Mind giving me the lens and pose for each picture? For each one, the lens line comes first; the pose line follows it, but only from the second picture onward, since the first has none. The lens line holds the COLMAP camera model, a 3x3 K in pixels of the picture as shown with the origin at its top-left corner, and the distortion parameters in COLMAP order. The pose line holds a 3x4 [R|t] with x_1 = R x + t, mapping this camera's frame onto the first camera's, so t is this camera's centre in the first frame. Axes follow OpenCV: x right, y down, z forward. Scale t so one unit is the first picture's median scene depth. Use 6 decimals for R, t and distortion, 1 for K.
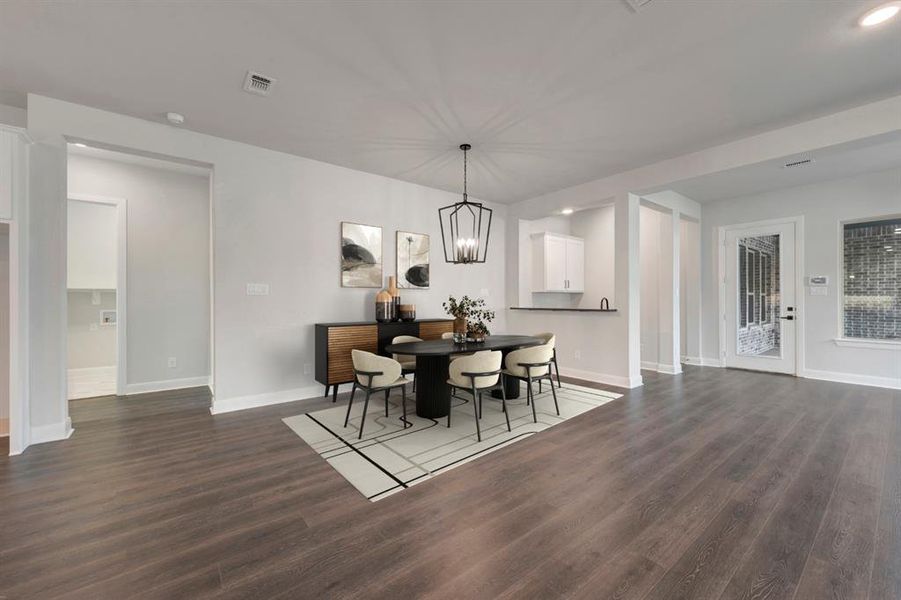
lens RADIAL K [[359.7, 0, 451.4], [0, 359.7, 299.5], [0, 0, 1]] dist [-0.002055, -0.000426]
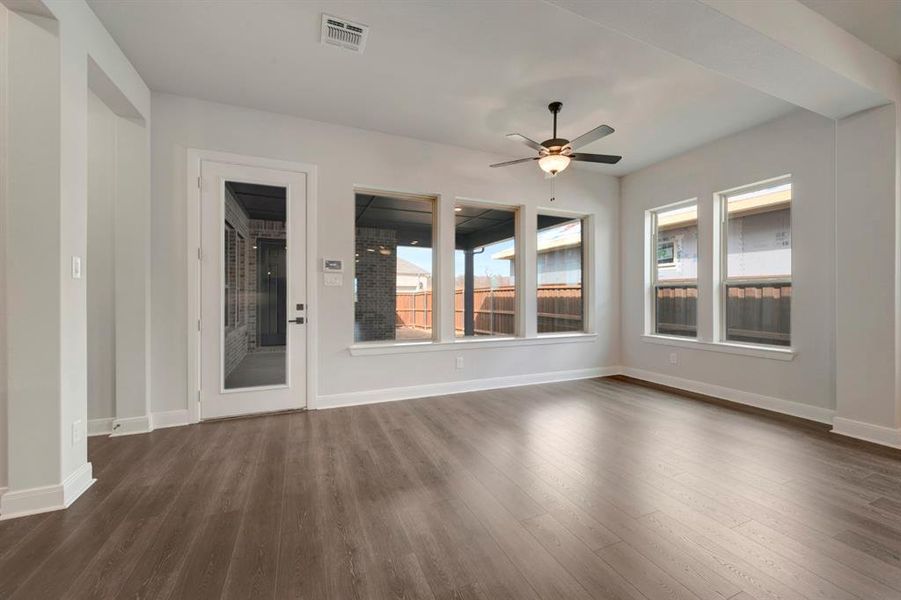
lens RADIAL K [[359.7, 0, 459.6], [0, 359.7, 300.1], [0, 0, 1]] dist [-0.002055, -0.000426]
pose [[0.249240, -0.004333, 0.968432, 0.394782], [-0.002051, 0.999985, 0.005003, 0.010639], [-0.968439, -0.003234, 0.249228, 0.566884]]
